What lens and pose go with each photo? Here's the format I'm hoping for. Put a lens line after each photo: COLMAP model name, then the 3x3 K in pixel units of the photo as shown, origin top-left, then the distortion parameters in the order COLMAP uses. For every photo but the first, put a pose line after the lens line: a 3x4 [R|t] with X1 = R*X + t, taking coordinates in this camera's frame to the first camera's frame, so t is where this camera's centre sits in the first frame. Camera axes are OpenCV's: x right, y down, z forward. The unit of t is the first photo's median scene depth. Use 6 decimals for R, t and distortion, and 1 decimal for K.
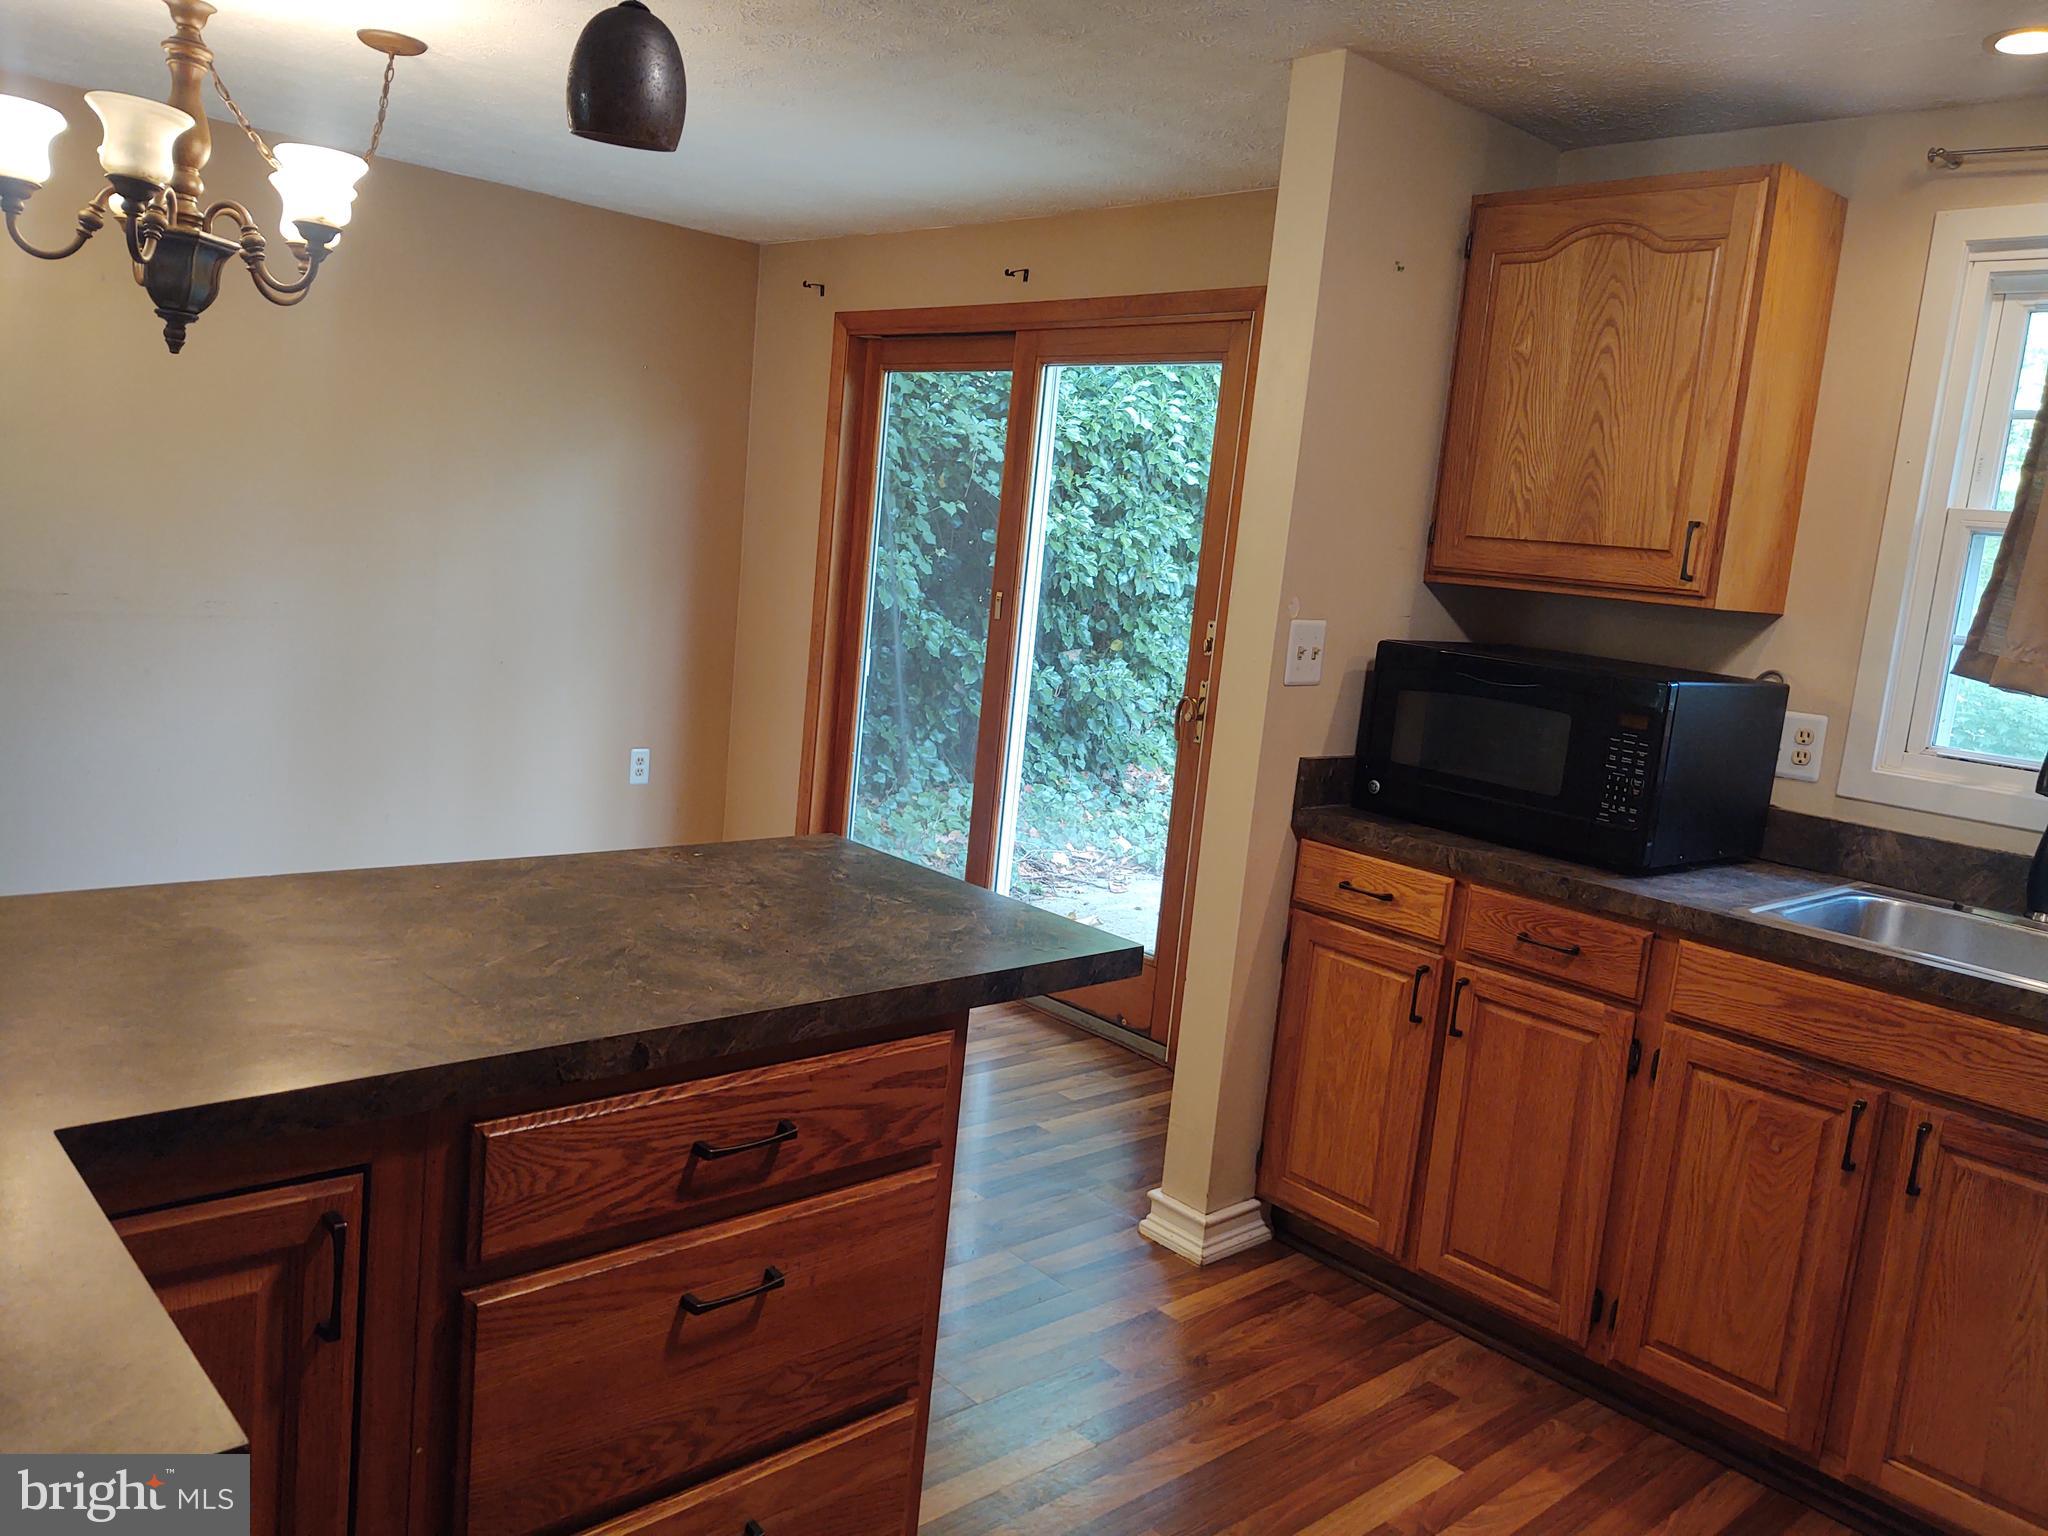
lens RADIAL K [[1554.6, 0, 1035.9], [0, 1554.6, 760.9], [0, 0, 1]] dist [0.014284, -0.029678]
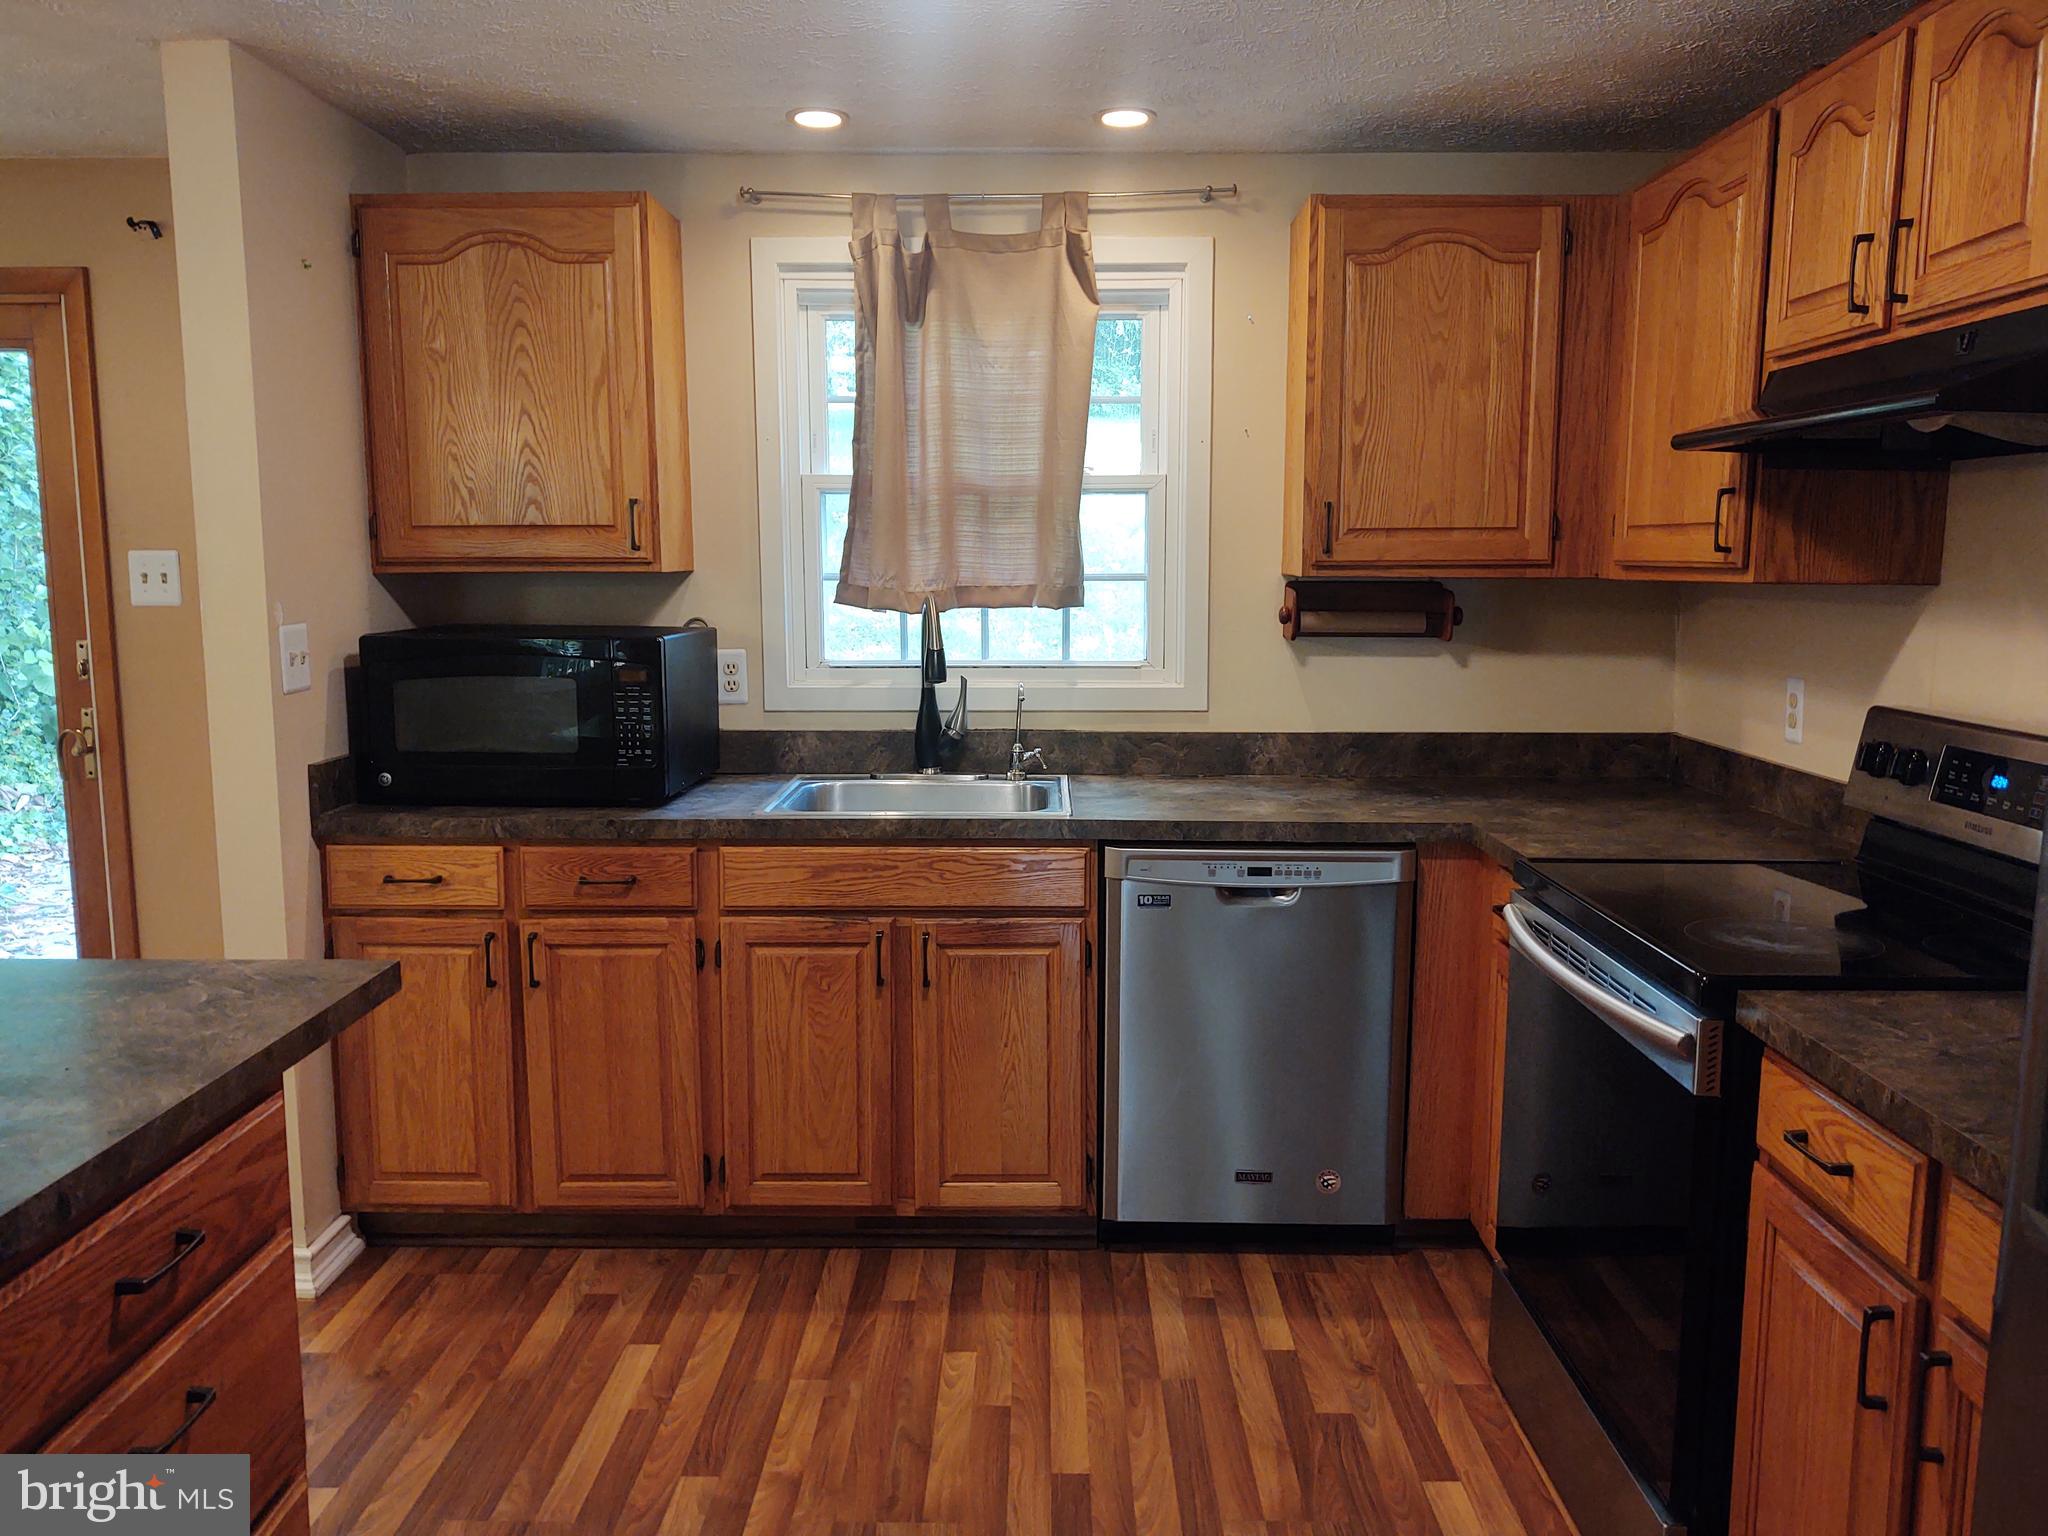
lens RADIAL K [[1554.6, 0, 1035.0], [0, 1554.6, 762.1], [0, 0, 1]] dist [0.014284, -0.029678]
pose [[0.675706, -0.192144, 0.711690, -0.240480], [0.171447, 0.979921, 0.101784, -0.027898], [-0.716957, 0.053242, 0.695081, -0.013821]]
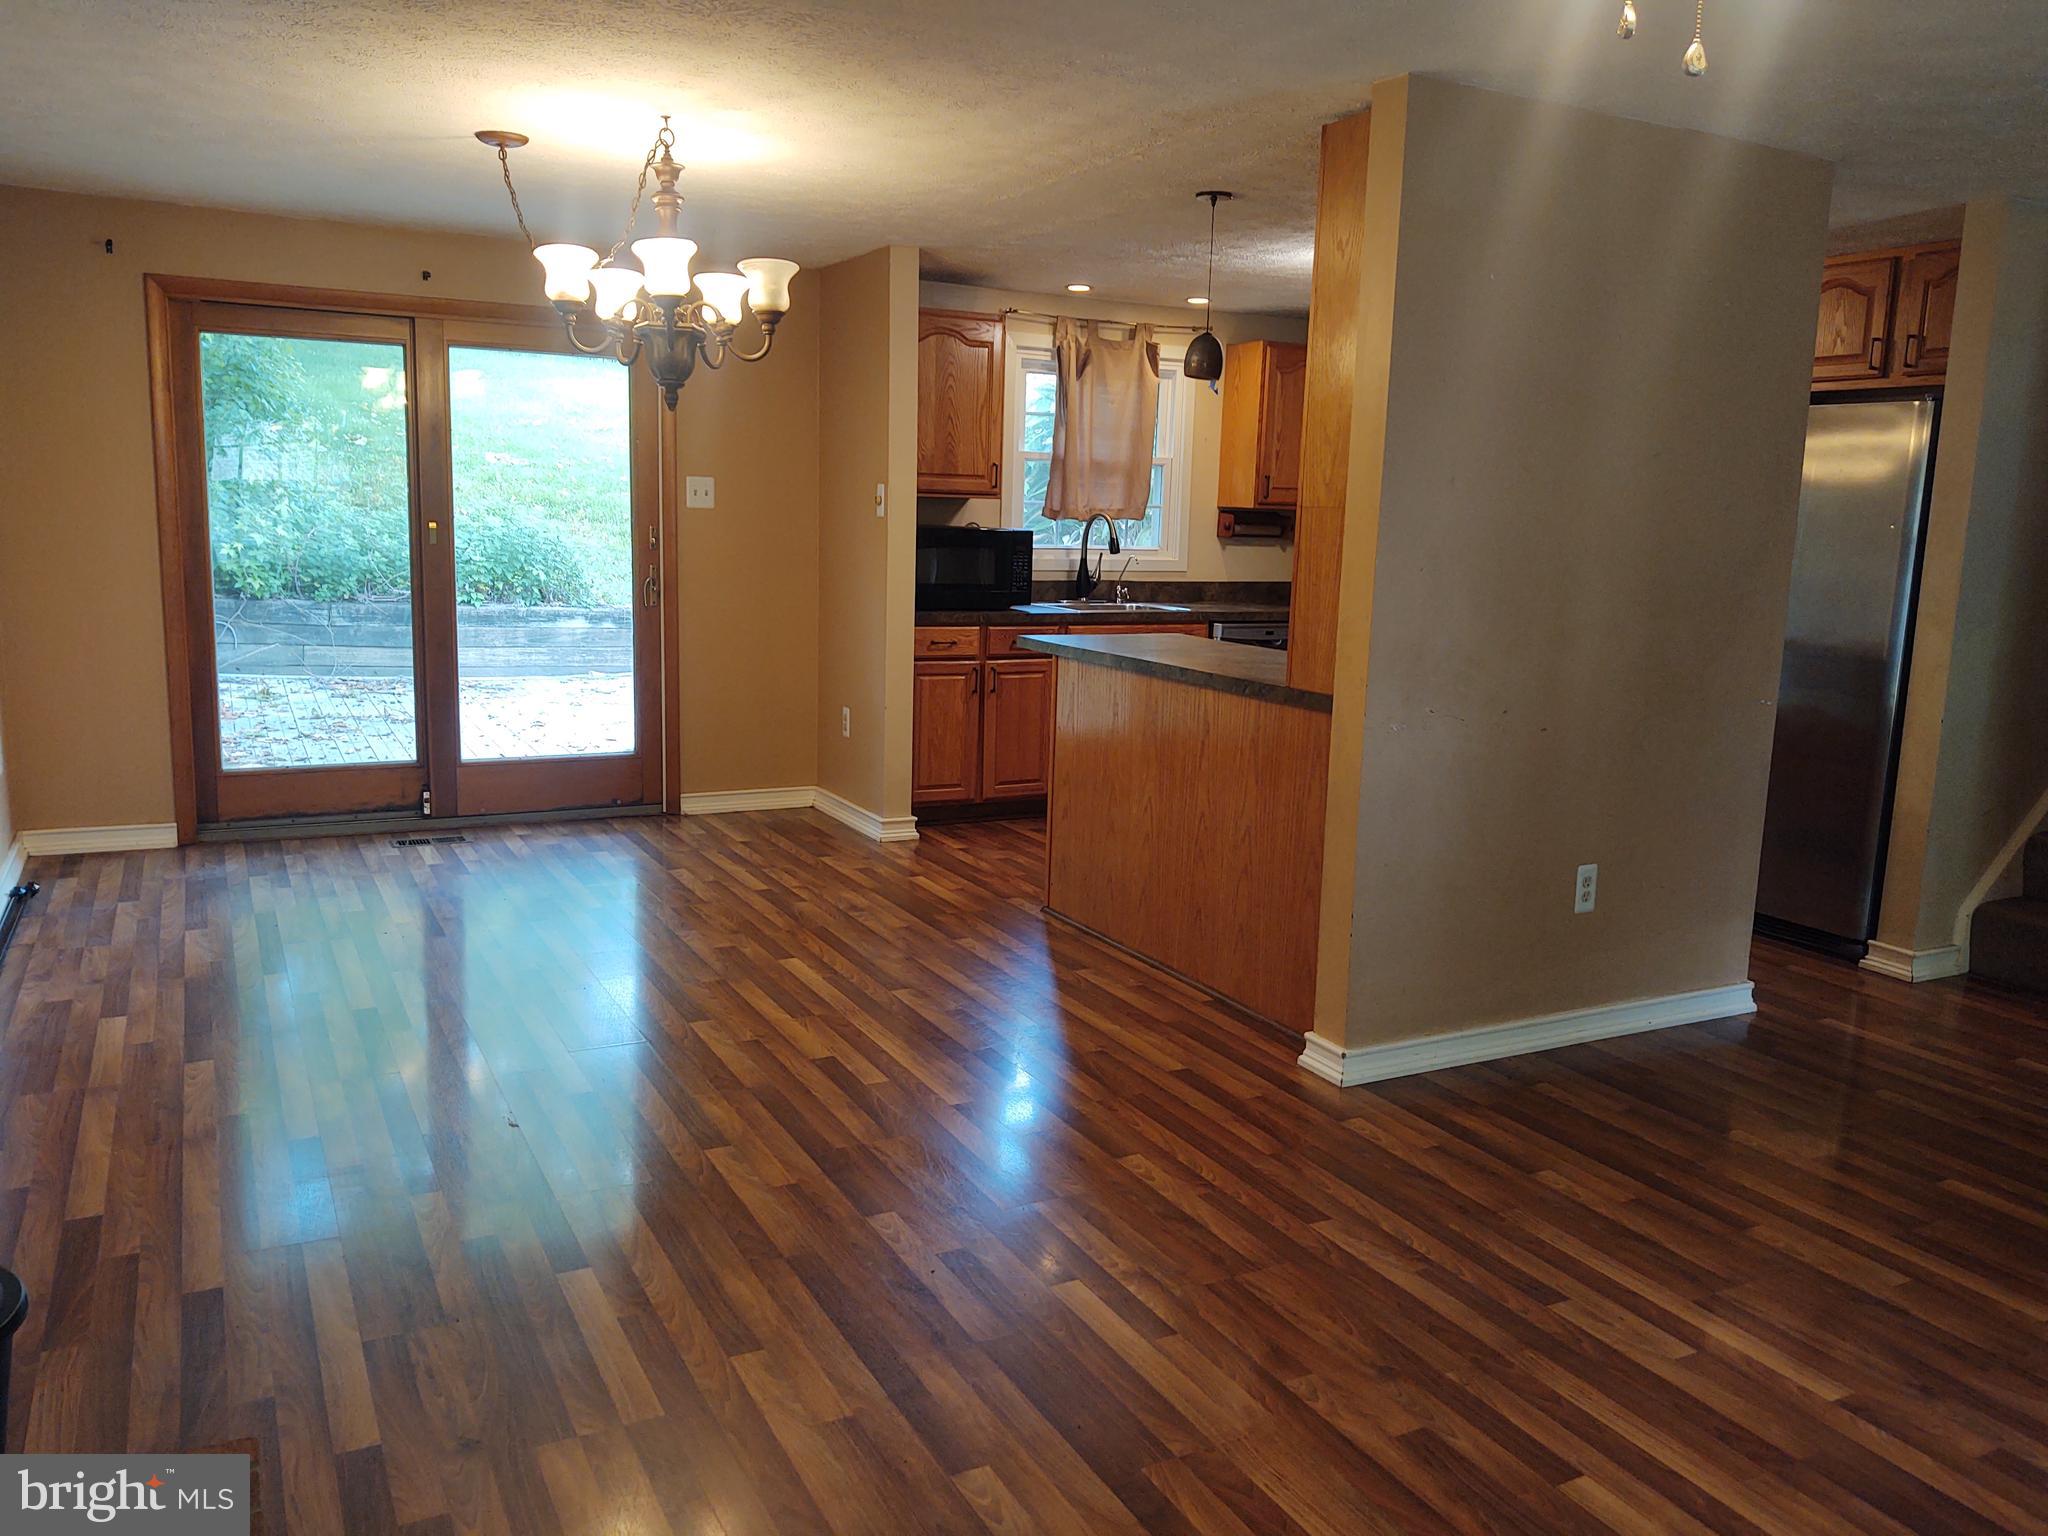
lens RADIAL K [[1554.6, 0, 1022.0], [0, 1554.6, 767.2], [0, 0, 1]] dist [0.014284, -0.029678]
pose [[0.260726, -0.247490, 0.933151, -1.933140], [0.134632, 0.966458, 0.218707, -0.219511], [-0.955979, 0.068609, 0.285301, 0.308799]]
